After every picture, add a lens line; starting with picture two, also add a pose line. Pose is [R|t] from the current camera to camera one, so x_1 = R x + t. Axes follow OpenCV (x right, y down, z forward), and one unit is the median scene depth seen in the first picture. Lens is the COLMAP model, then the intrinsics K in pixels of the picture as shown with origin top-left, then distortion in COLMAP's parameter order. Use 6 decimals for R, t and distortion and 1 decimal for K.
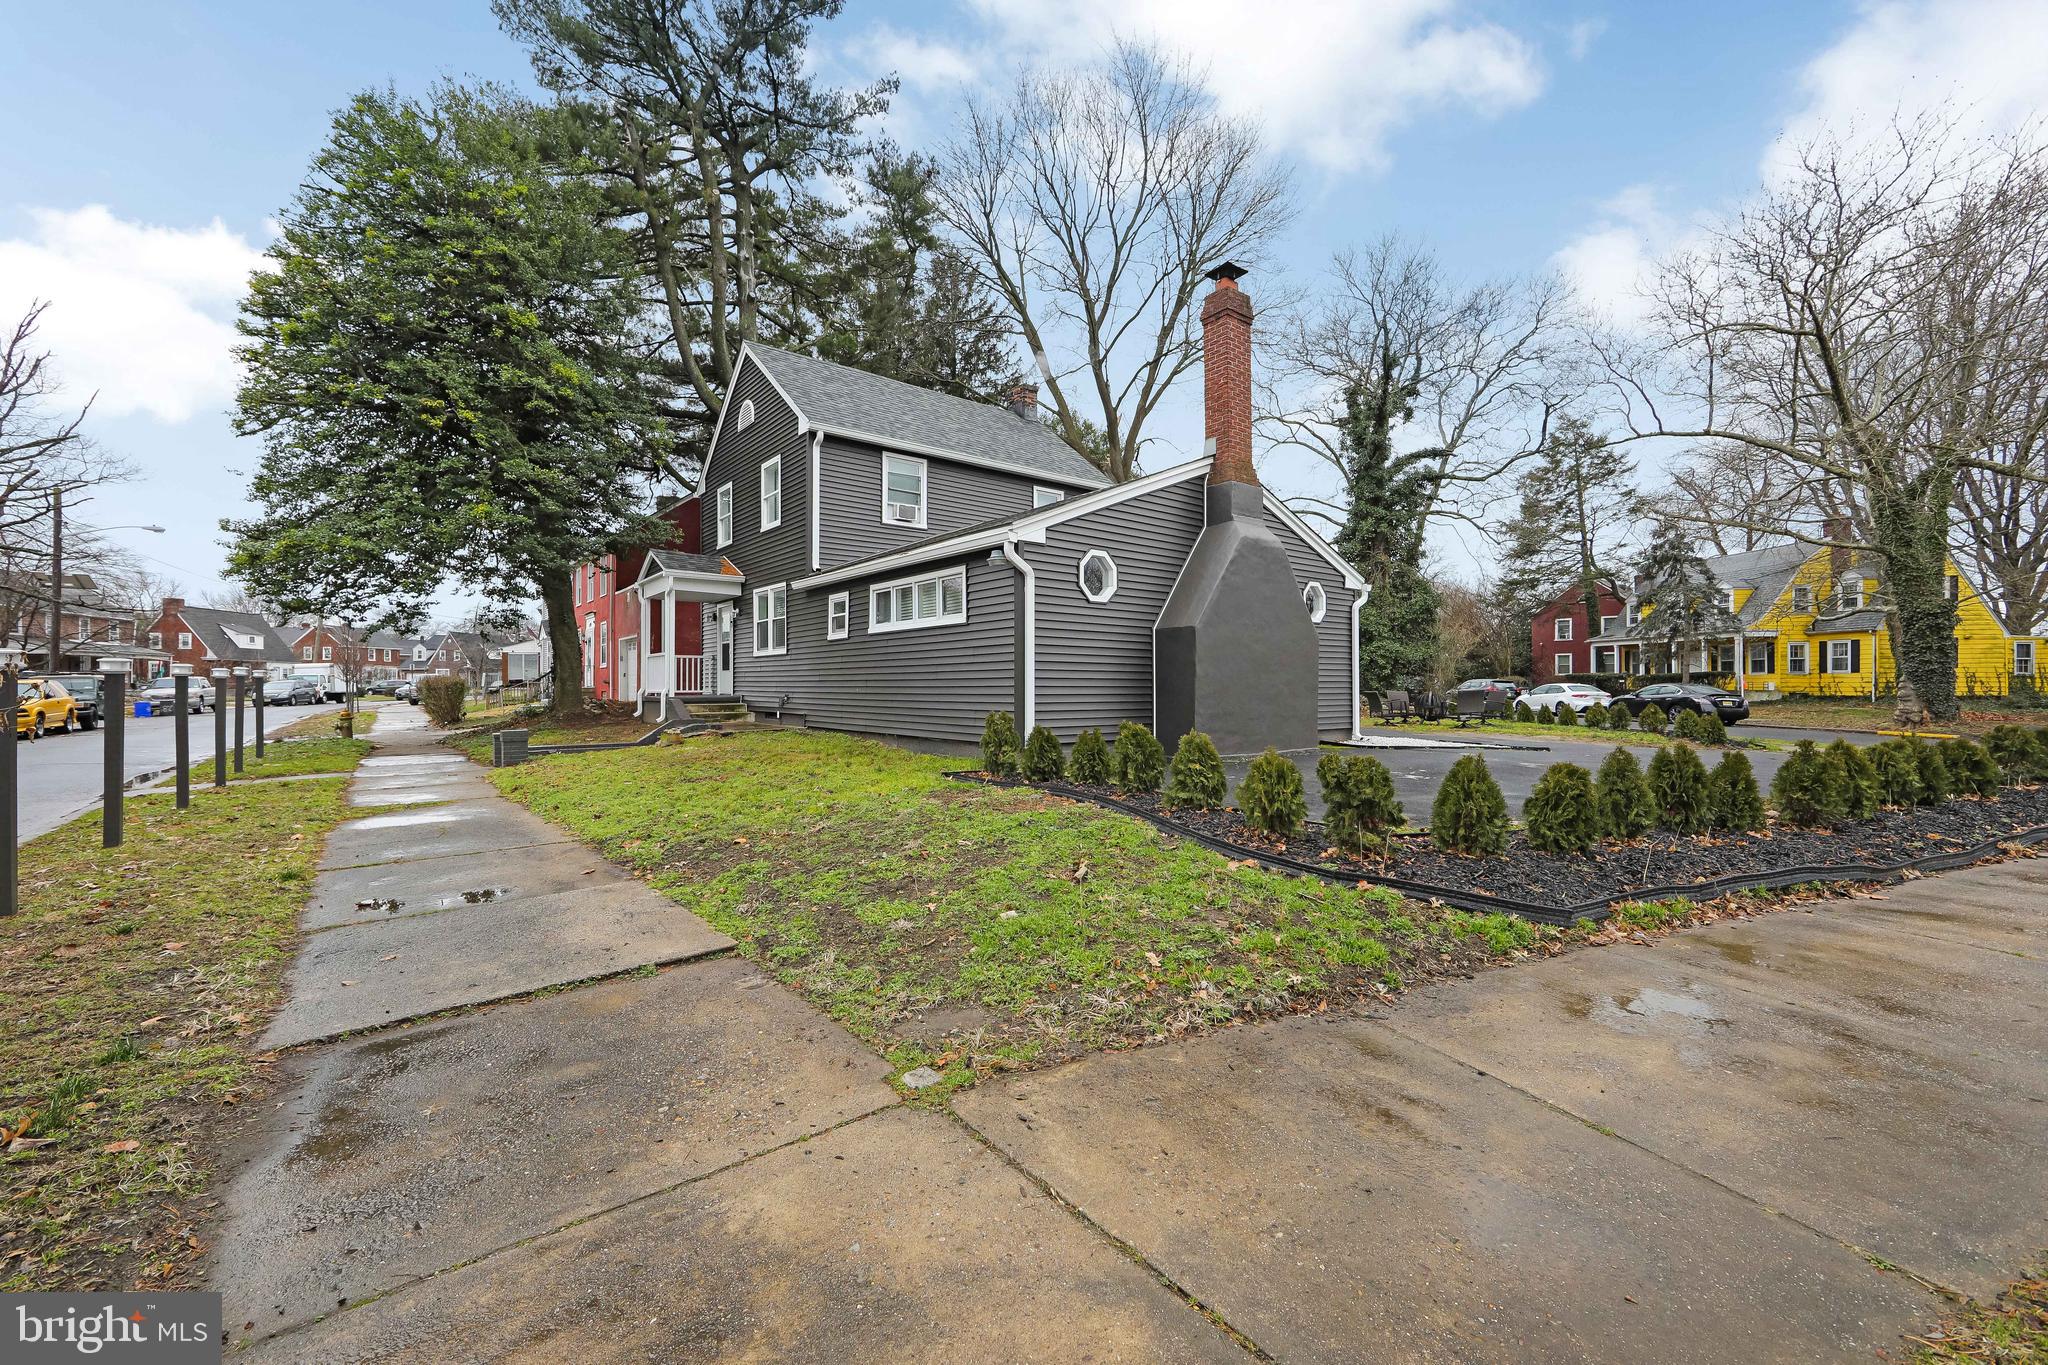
lens RADIAL K [[793.9, 0, 1017.3], [0, 793.9, 681.9], [0, 0, 1]] dist [0.004932, 0.000280]
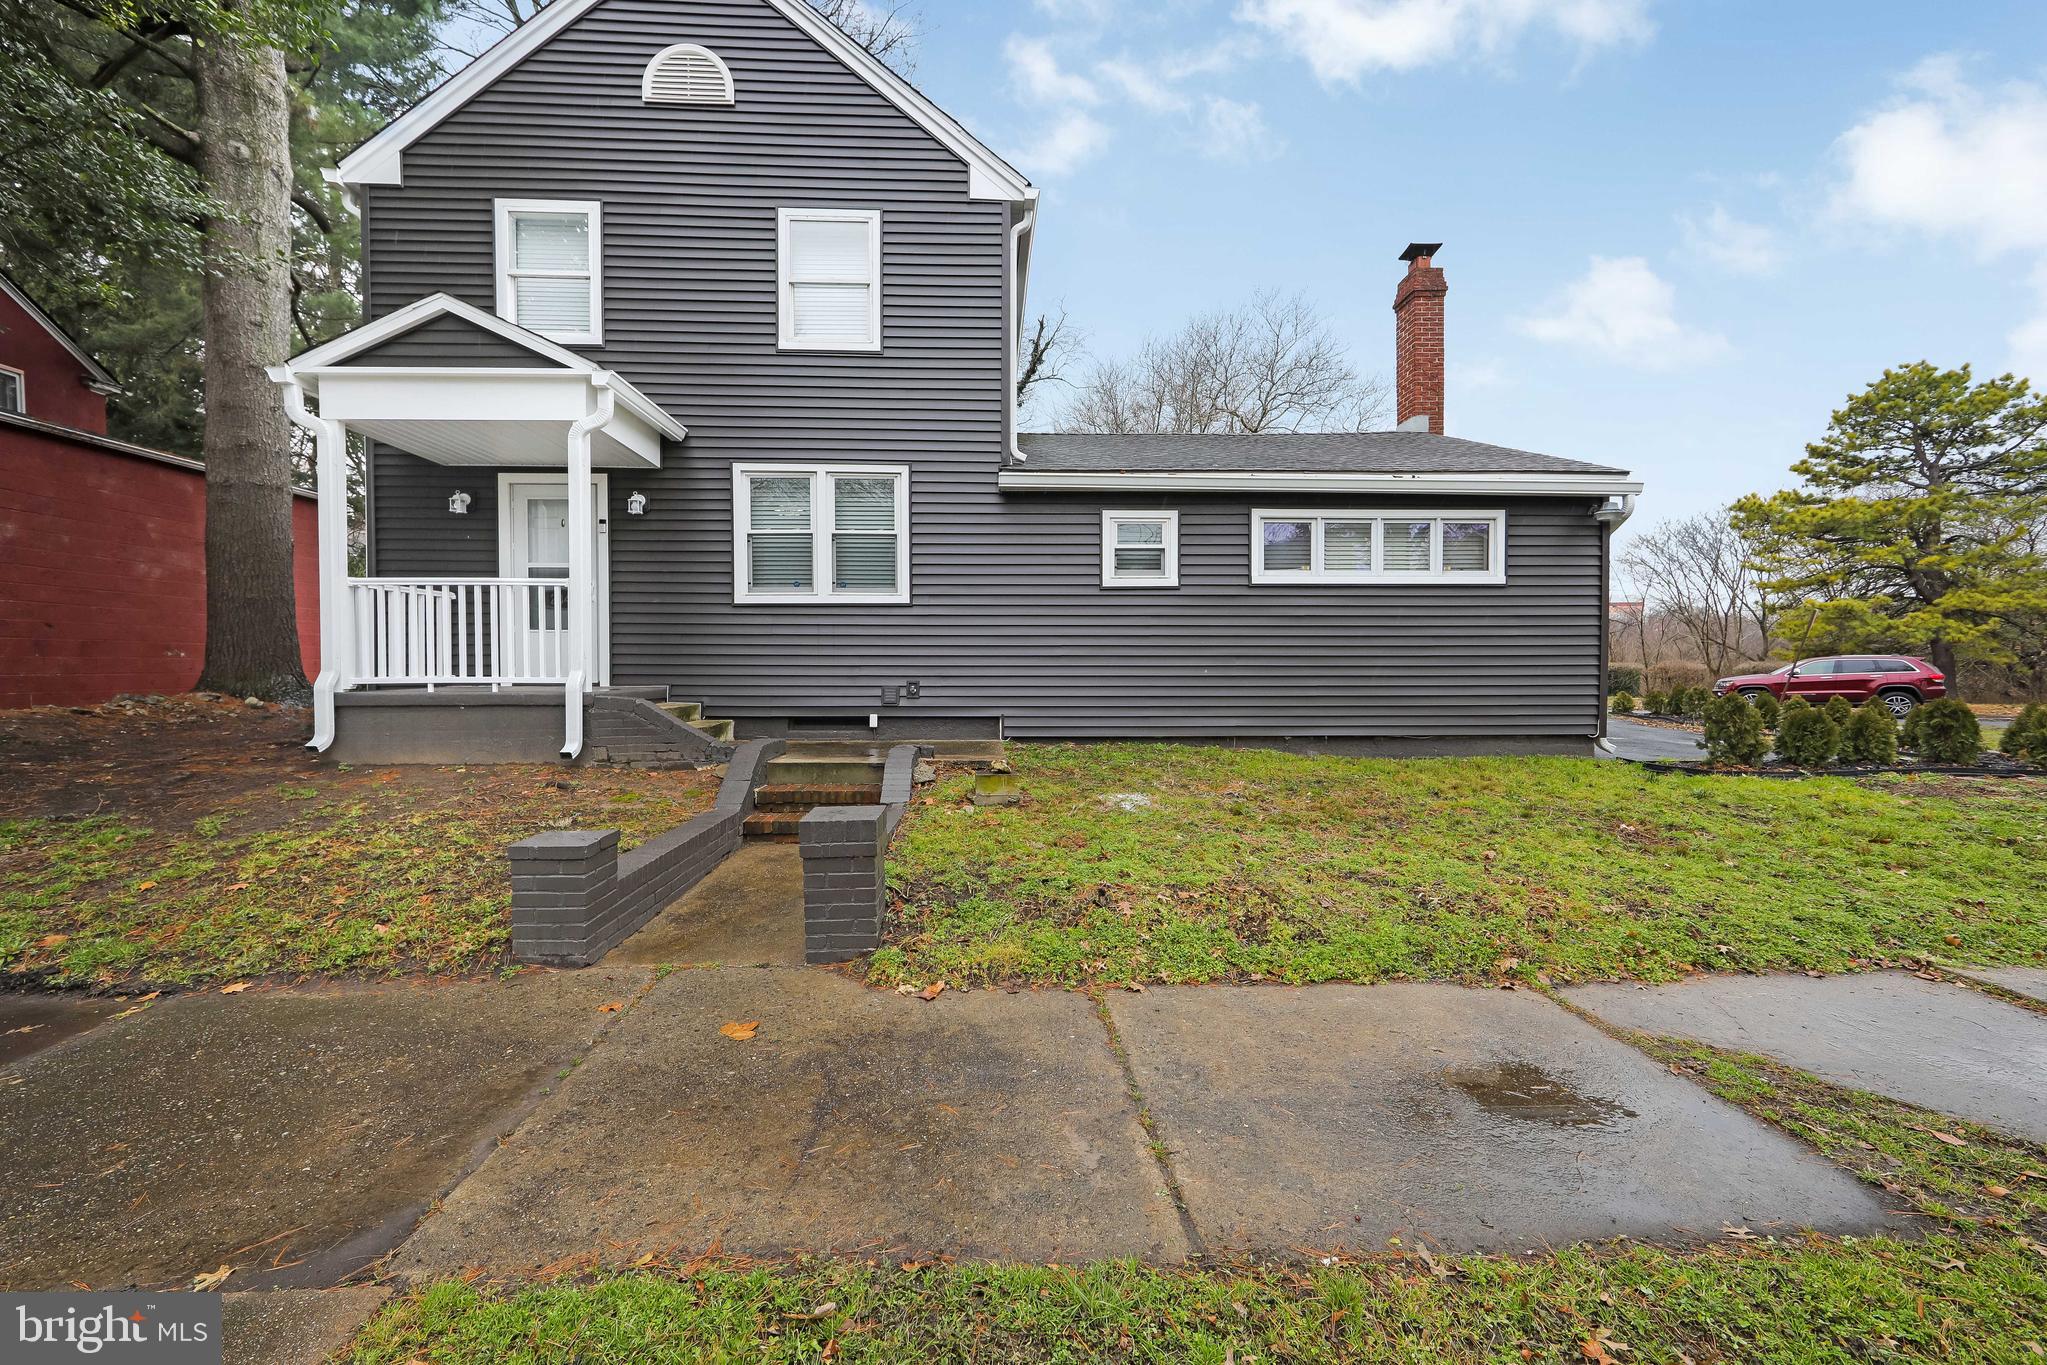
lens RADIAL K [[793.5, 0, 1016.8], [0, 793.5, 681.9], [0, 0, 1]] dist [0.004932, 0.000280]
pose [[0.599896, -0.011996, 0.799988, -0.835489], [-0.006021, 0.999792, 0.019506, 0.006906], [-0.800055, -0.016518, 0.599699, 0.788464]]
